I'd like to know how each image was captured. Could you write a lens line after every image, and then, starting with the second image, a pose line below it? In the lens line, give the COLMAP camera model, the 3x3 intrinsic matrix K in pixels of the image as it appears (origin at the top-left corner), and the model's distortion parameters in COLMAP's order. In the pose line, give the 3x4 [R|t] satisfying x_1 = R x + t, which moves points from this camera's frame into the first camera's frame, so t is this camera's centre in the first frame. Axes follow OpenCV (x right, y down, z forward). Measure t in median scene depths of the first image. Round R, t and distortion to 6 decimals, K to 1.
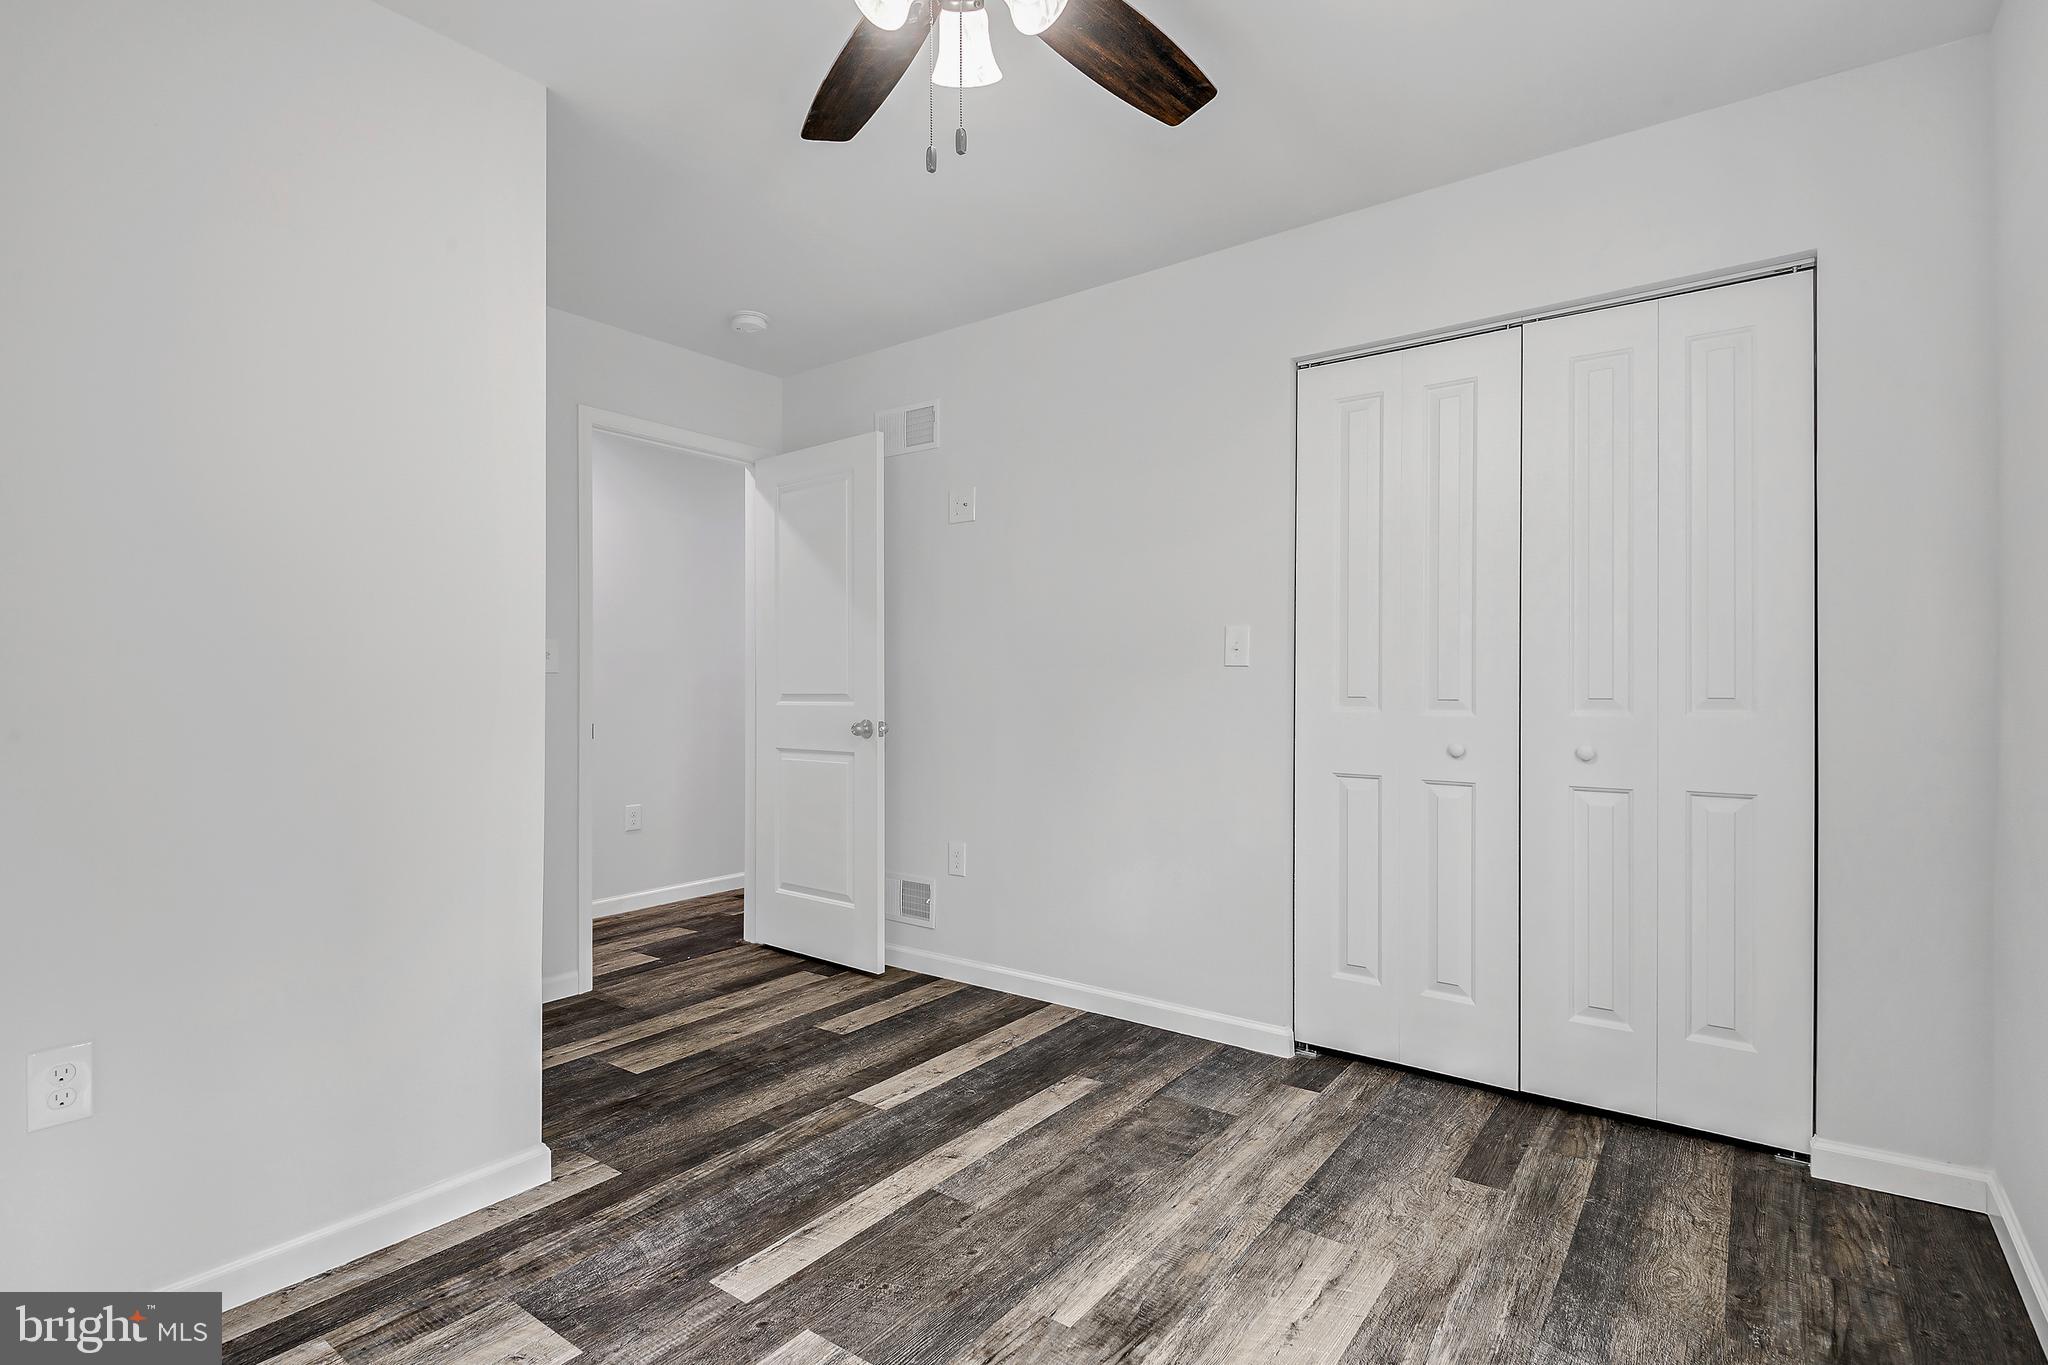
lens RADIAL K [[983.5, 0, 1025.0], [0, 983.5, 704.7], [0, 0, 1]] dist [-0.005396, -0.001591]
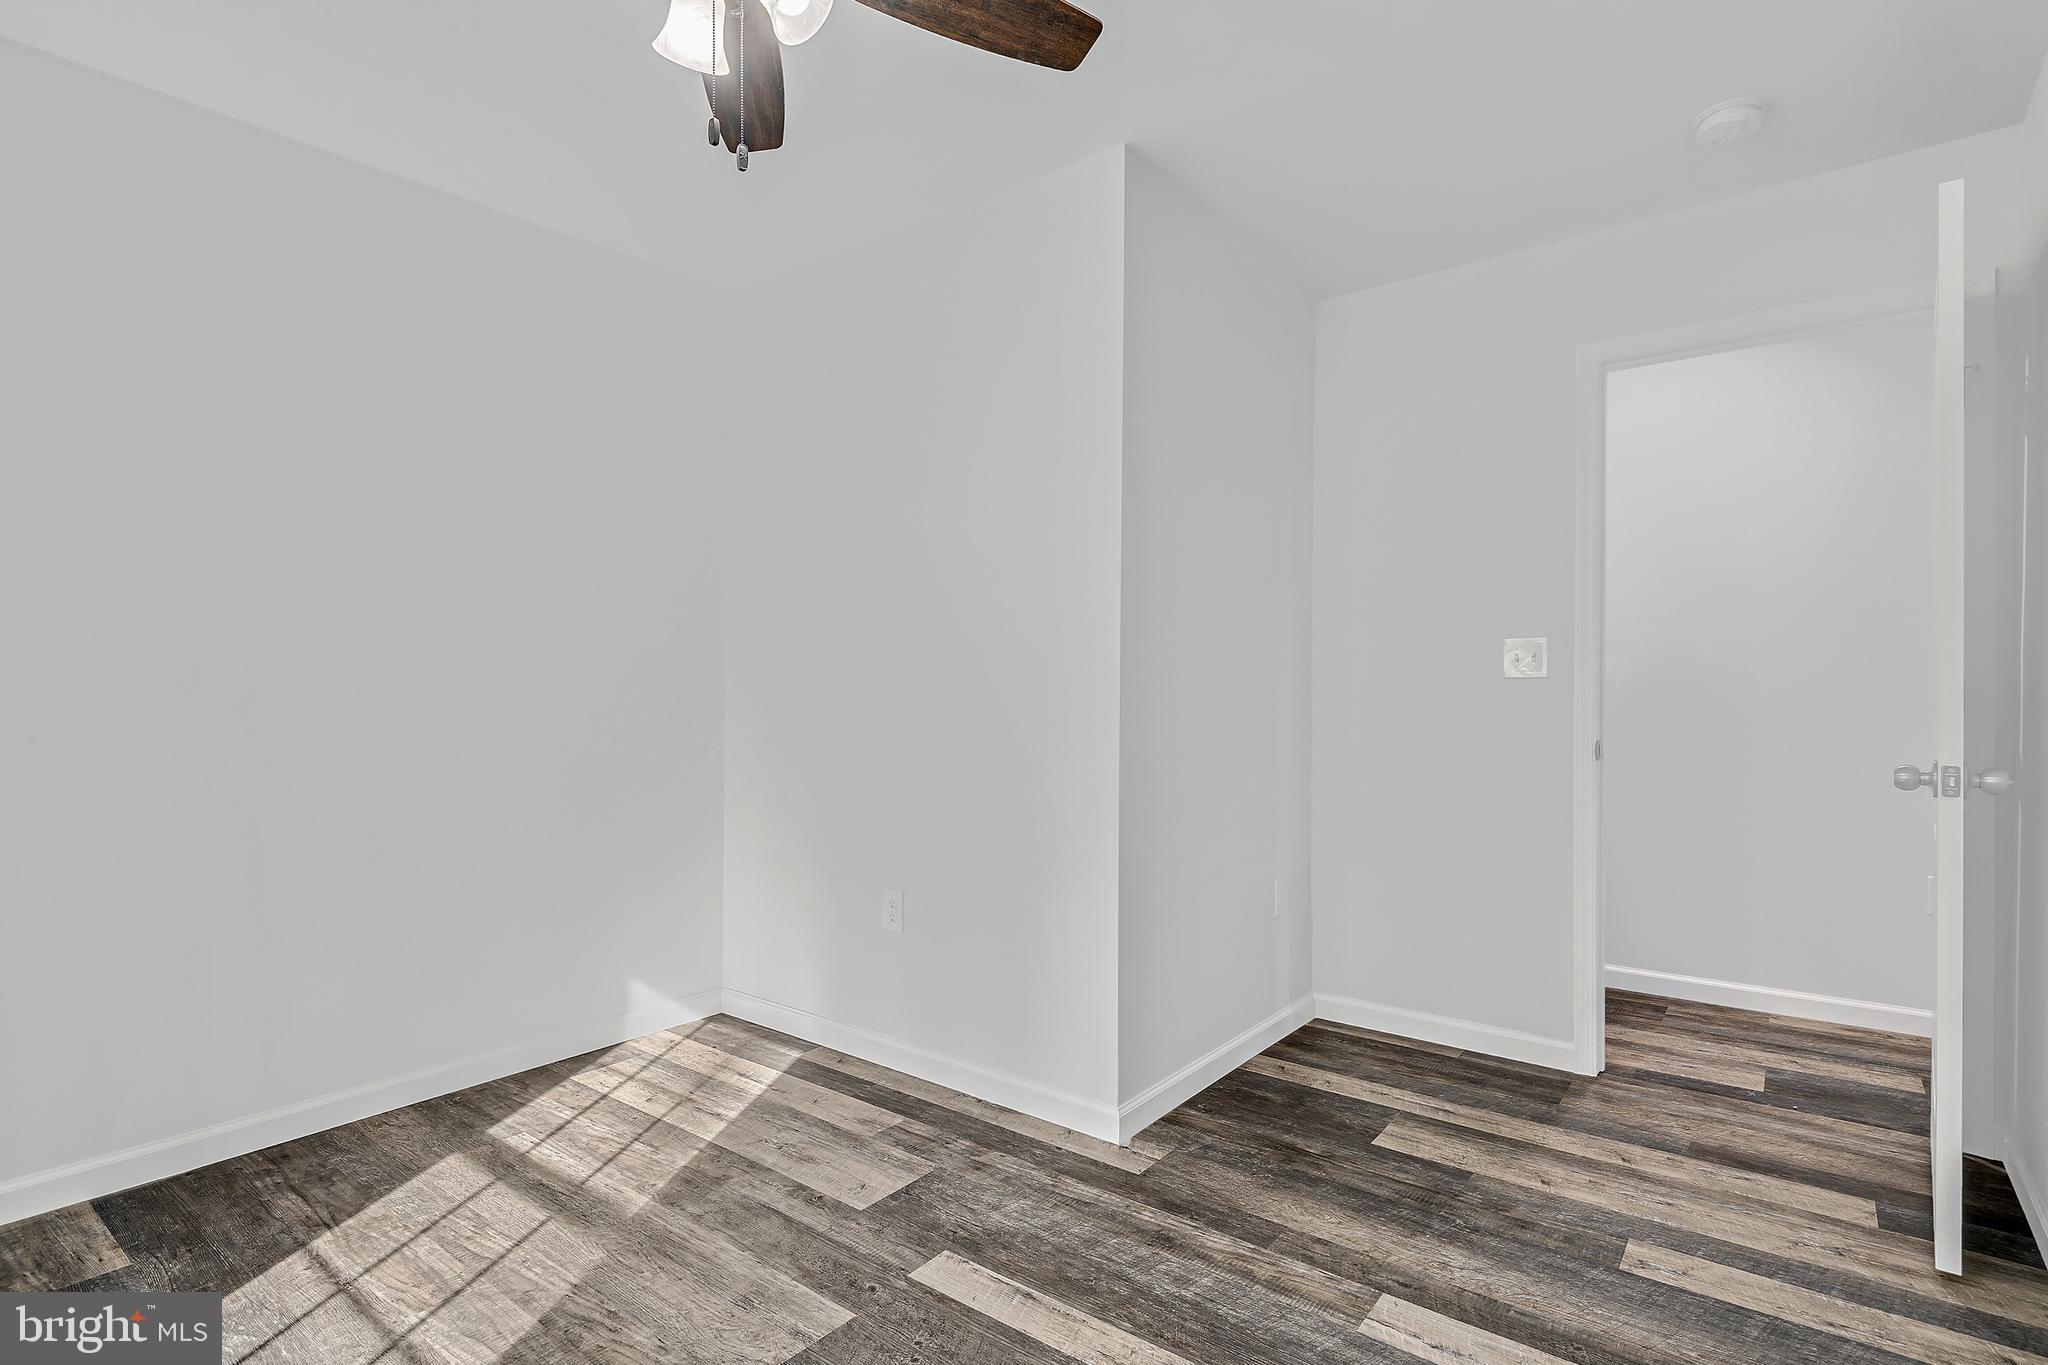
lens RADIAL K [[1024.2, 0, 1017.3], [0, 1024.2, 673.8], [0, 0, 1]] dist [0.003627, -0.002193]
pose [[-0.046177, -0.019574, -0.998741, 0.577324], [-0.020975, 0.999607, -0.018621, -0.006982], [0.998713, 0.020089, -0.046570, 0.823711]]
